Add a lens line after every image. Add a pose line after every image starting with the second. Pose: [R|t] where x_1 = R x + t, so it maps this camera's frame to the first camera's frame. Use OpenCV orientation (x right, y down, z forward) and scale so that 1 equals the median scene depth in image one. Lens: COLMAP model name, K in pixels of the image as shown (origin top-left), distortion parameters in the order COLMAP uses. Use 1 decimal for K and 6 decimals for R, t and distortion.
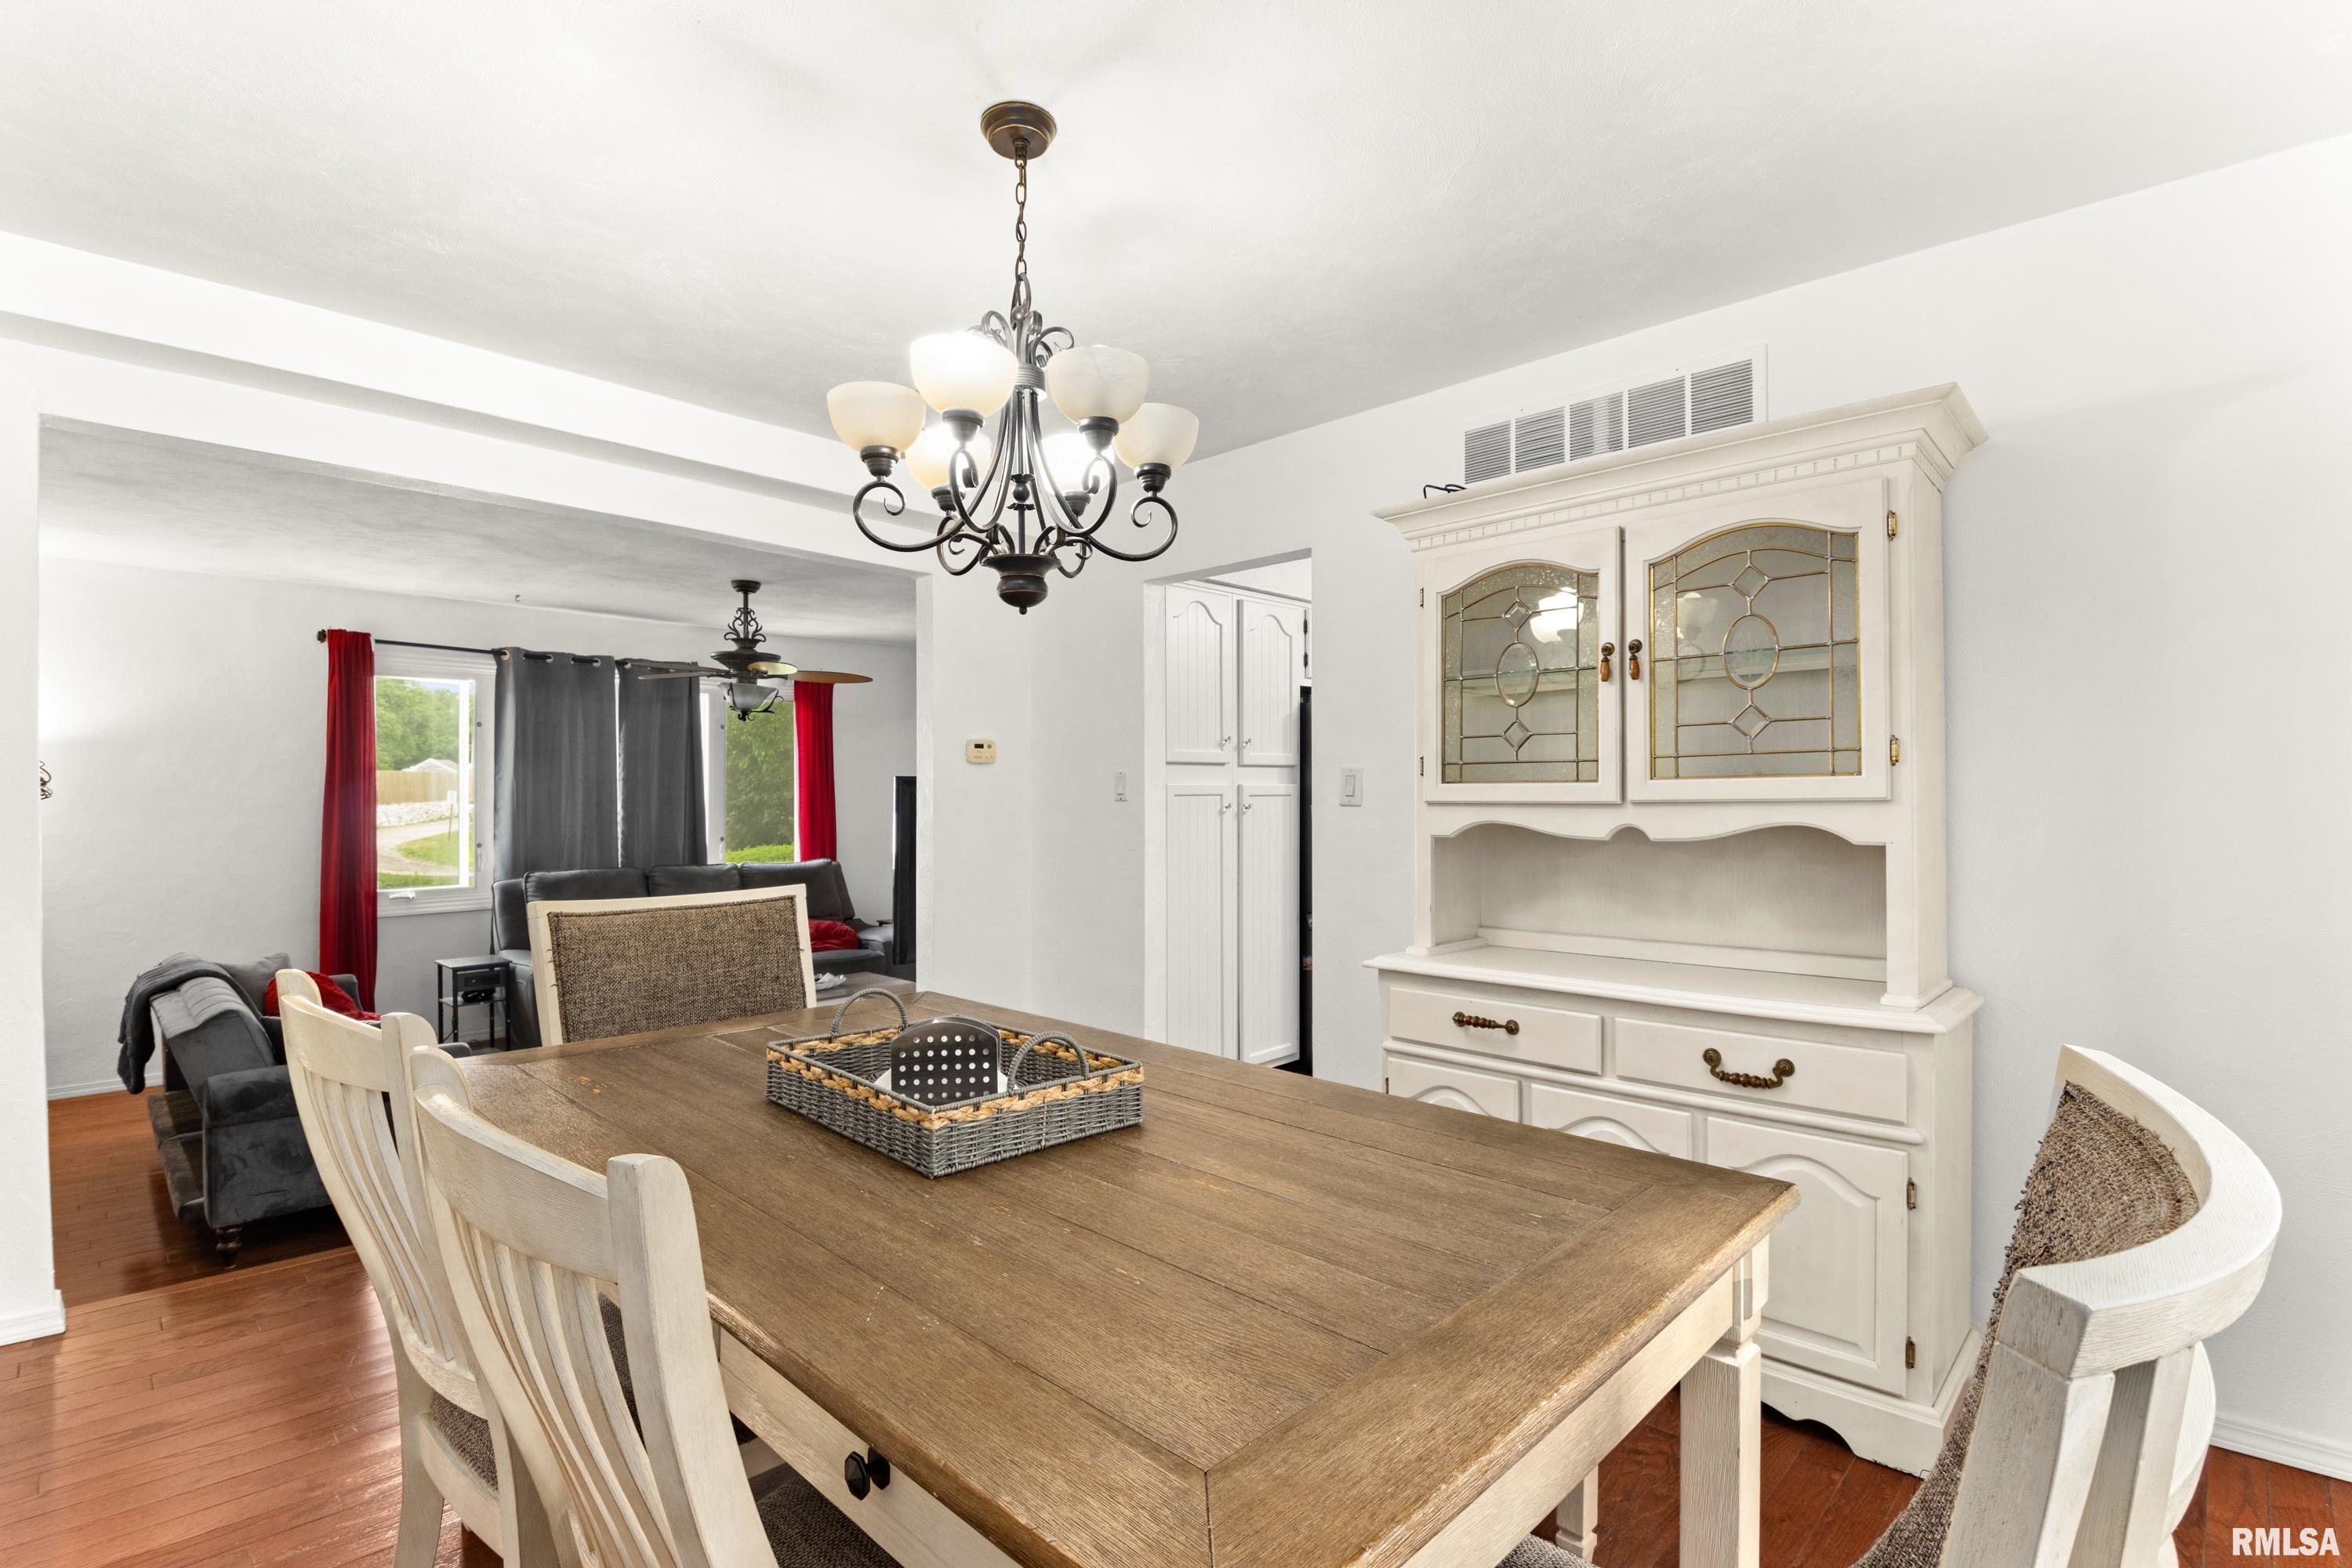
lens RADIAL K [[1094.3, 0, 1169.2], [0, 1094.3, 799.9], [0, 0, 1]] dist [-0.002196, 0.000384]
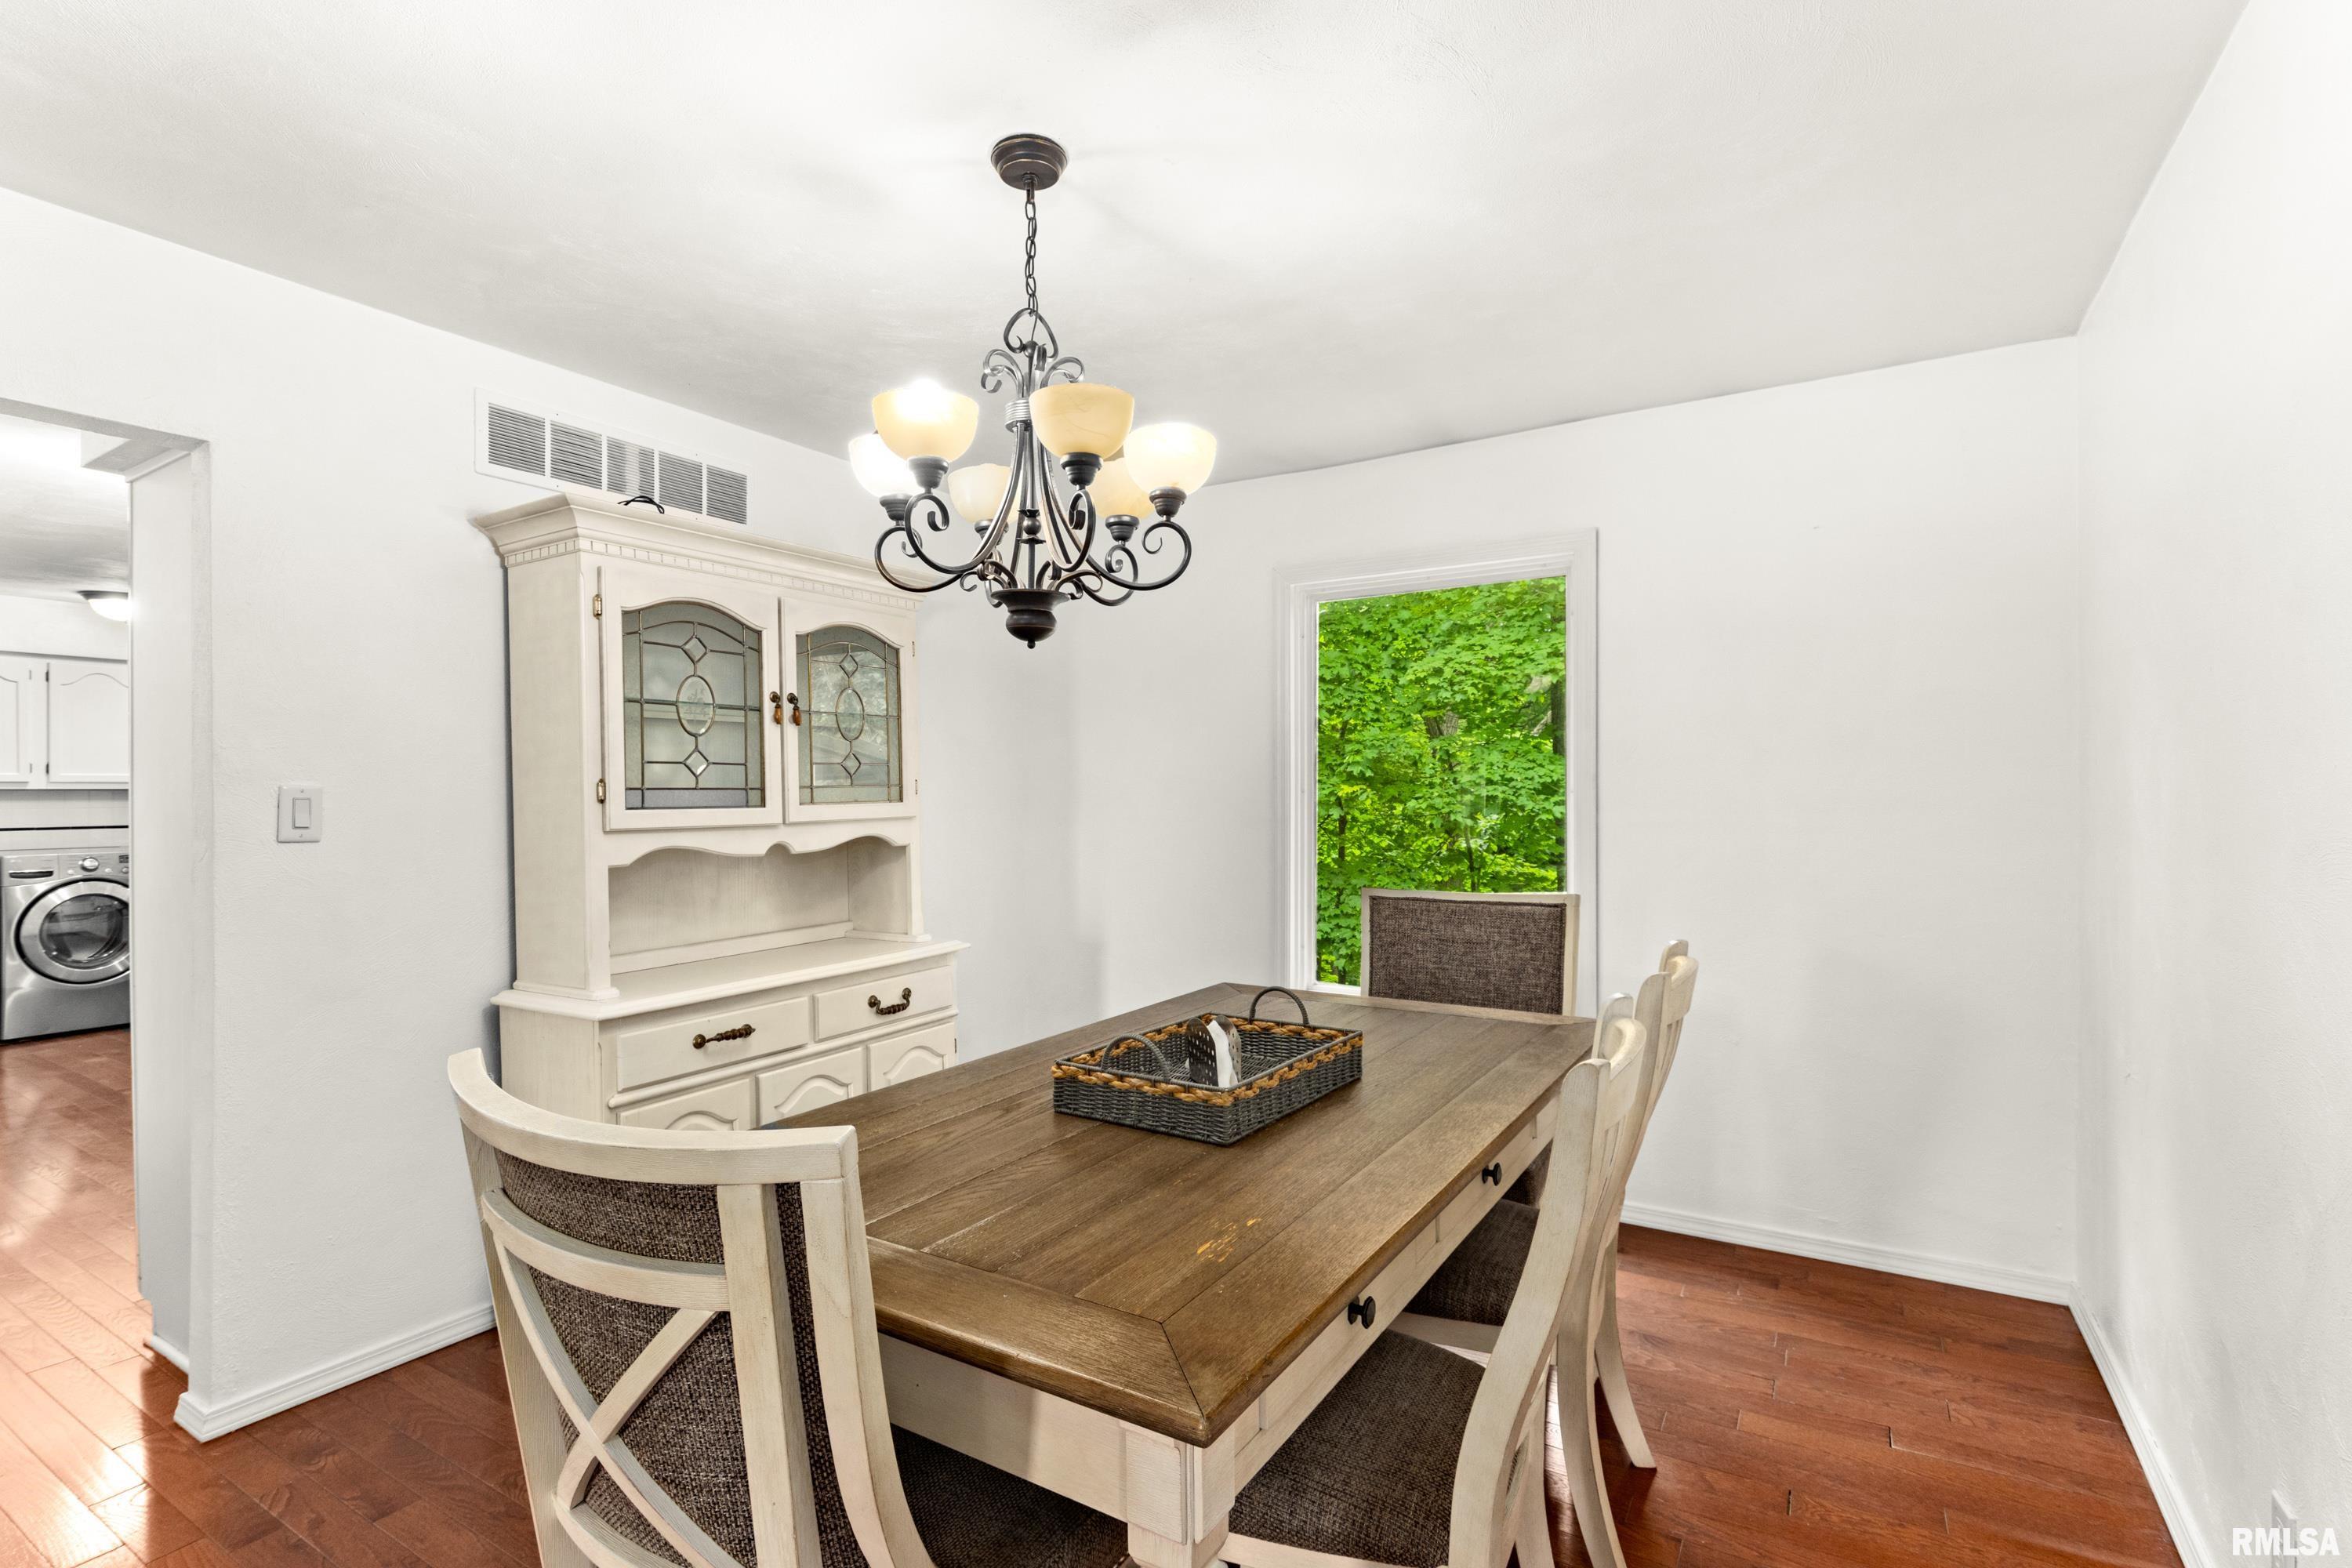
lens RADIAL K [[1094.3, 0, 1185.5], [0, 1094.3, 797.7], [0, 0, 1]] dist [-0.002196, 0.000384]
pose [[-0.242108, -0.001815, 0.970248, -0.878606], [0.009842, 0.999942, 0.004327, -0.027830], [-0.970199, 0.010597, -0.242076, 0.852846]]
